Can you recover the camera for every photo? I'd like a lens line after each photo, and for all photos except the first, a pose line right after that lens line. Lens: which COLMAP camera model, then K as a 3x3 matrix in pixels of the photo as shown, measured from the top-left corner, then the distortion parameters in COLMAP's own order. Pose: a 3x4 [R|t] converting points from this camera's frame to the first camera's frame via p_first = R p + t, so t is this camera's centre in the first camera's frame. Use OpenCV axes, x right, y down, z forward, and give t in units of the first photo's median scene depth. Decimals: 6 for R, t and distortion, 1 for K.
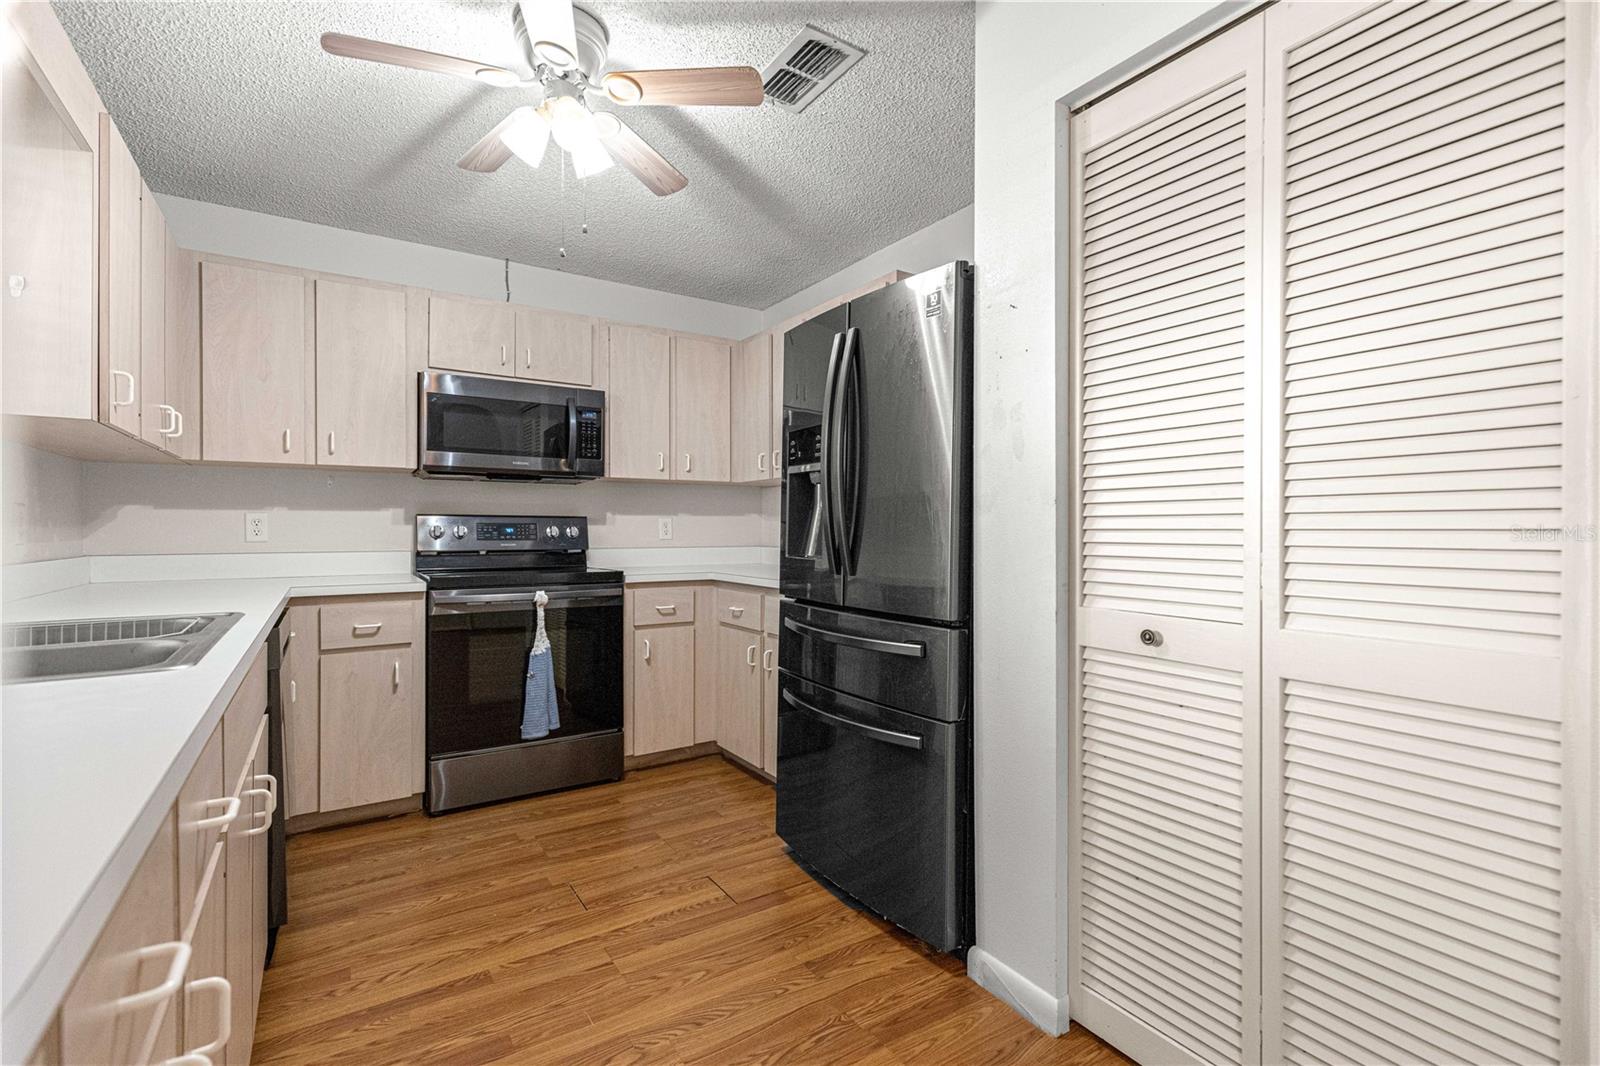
lens RADIAL K [[718.0, 0, 811.0], [0, 718.0, 530.3], [0, 0, 1]] dist [0.009900, -0.001941]
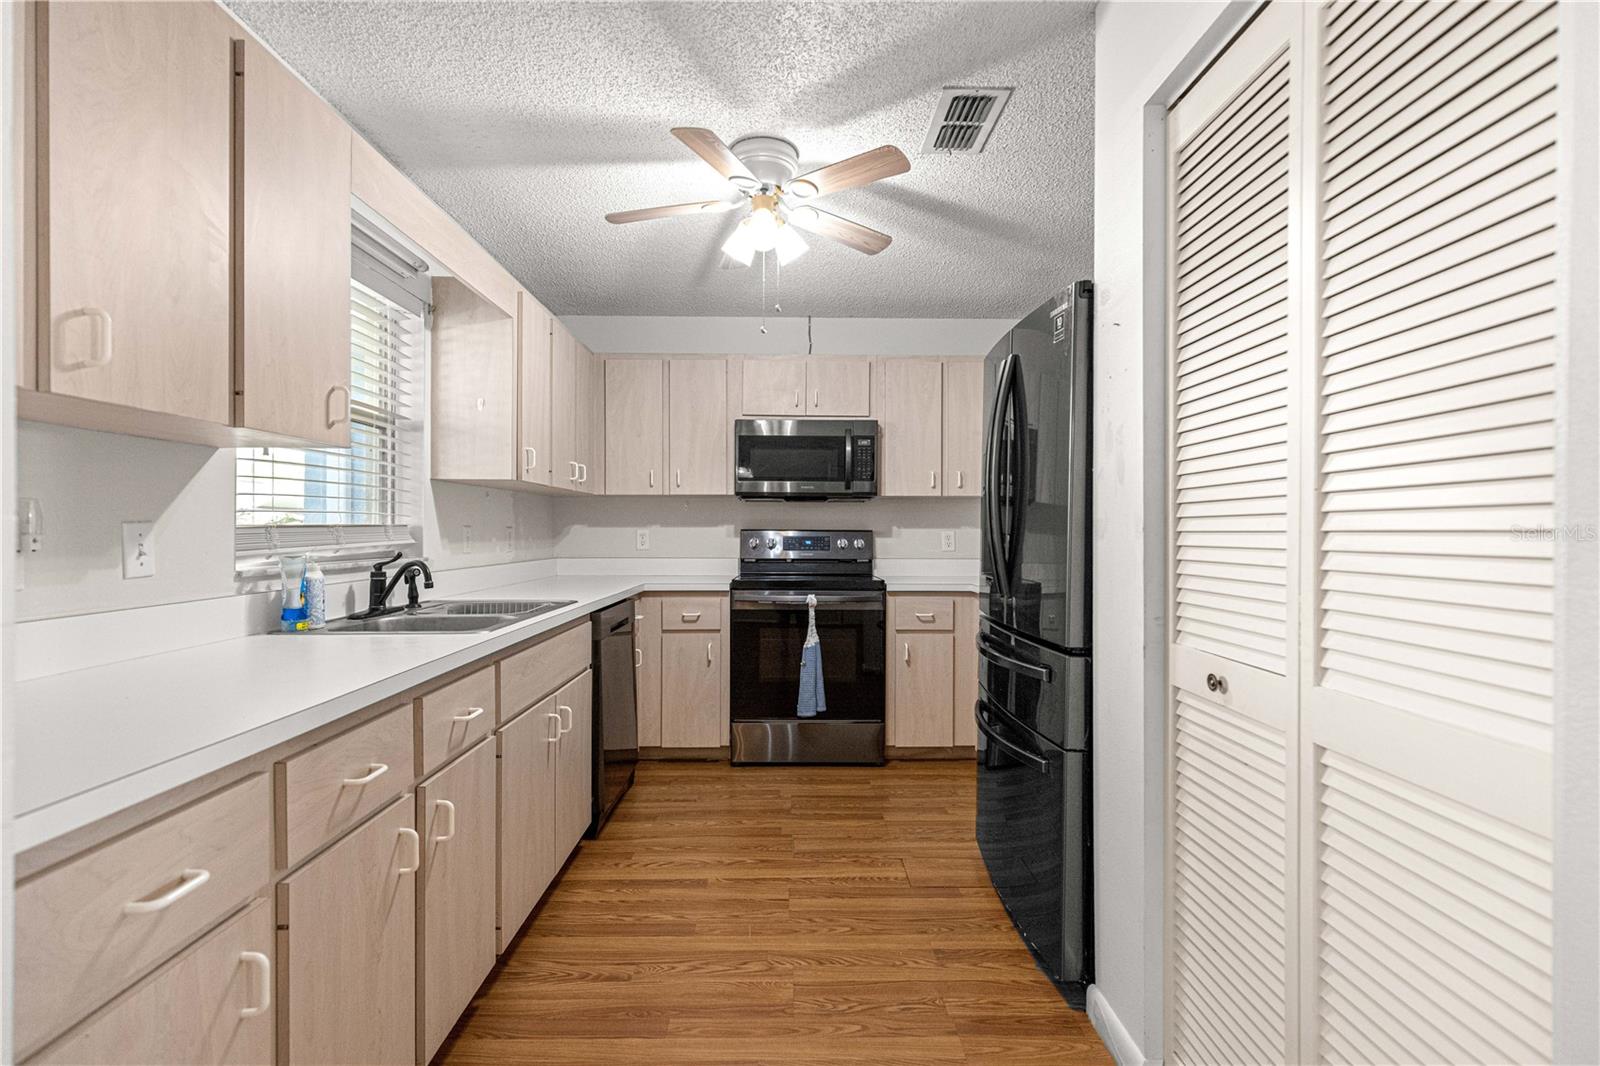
lens RADIAL K [[718.0, 0, 806.5], [0, 718.0, 532.4], [0, 0, 1]] dist [0.009900, -0.001941]
pose [[0.846996, 0.002303, -0.531595, 0.319263], [-0.003255, 0.999994, -0.000854, -0.023093], [0.531590, 0.002454, 0.846998, -0.023298]]
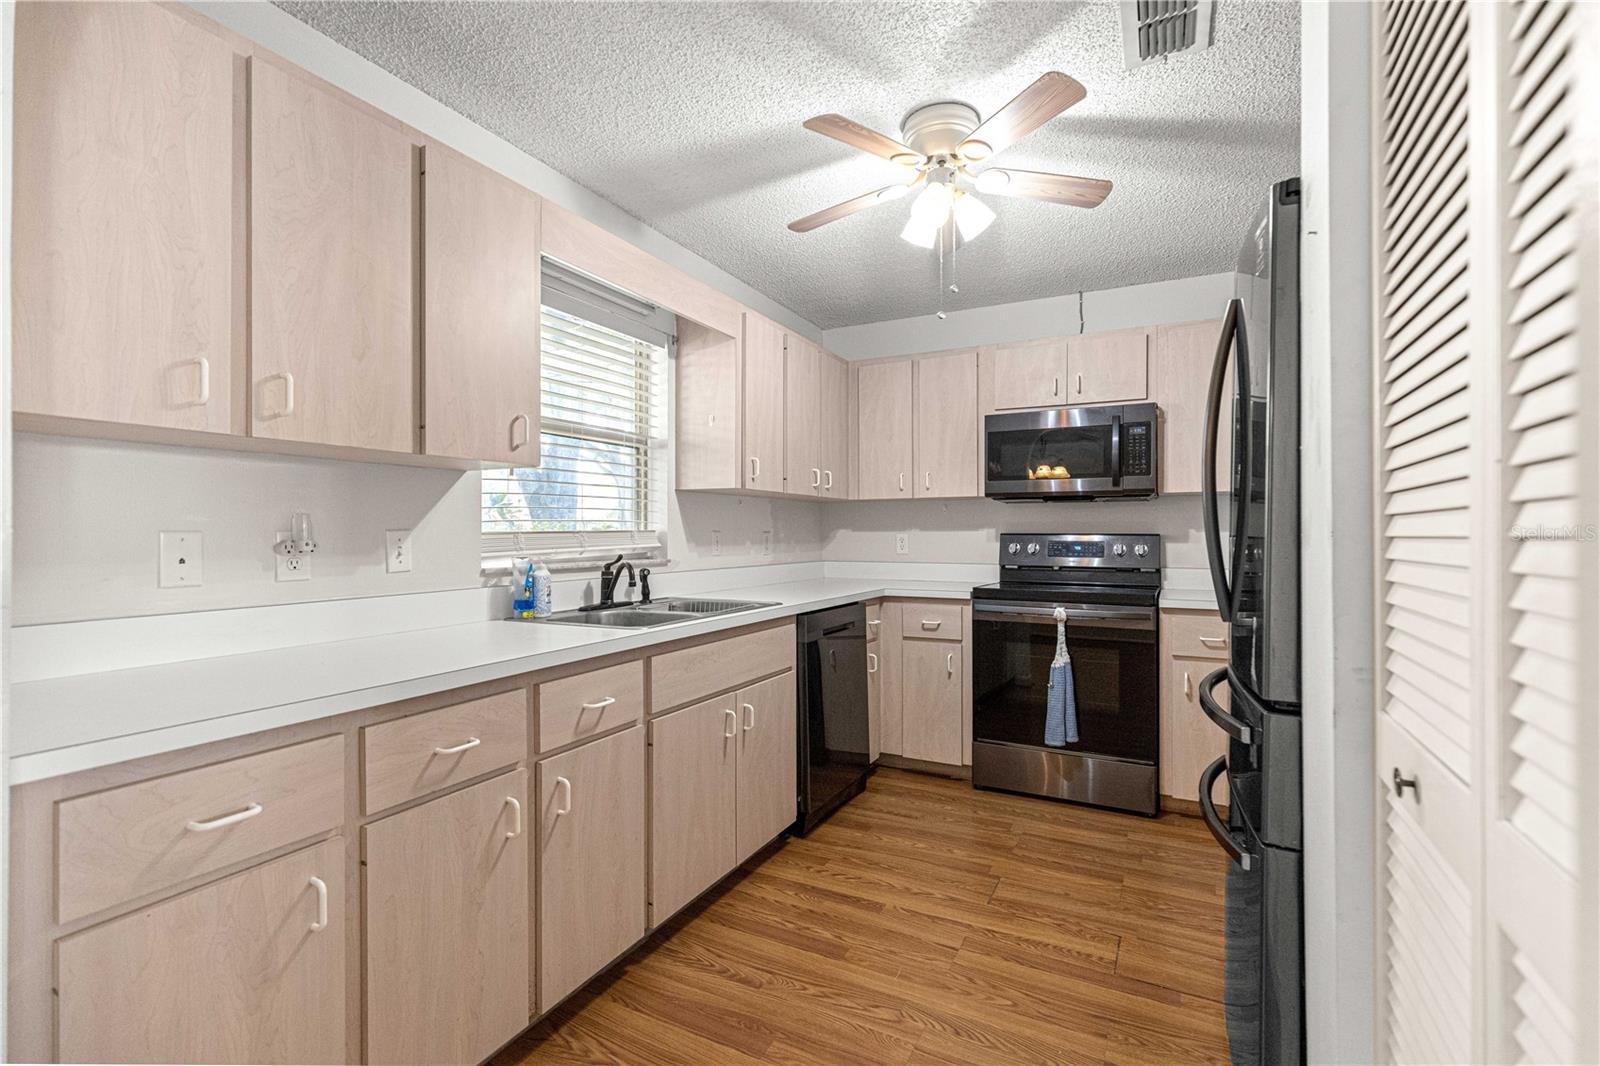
lens RADIAL K [[718.0, 0, 814.8], [0, 718.0, 531.2], [0, 0, 1]] dist [0.009900, -0.001941]
pose [[0.501094, -0.003945, -0.865384, 0.448848], [-0.002061, 0.999981, -0.005752, -0.025737], [0.865391, 0.004666, 0.501076, 0.202440]]
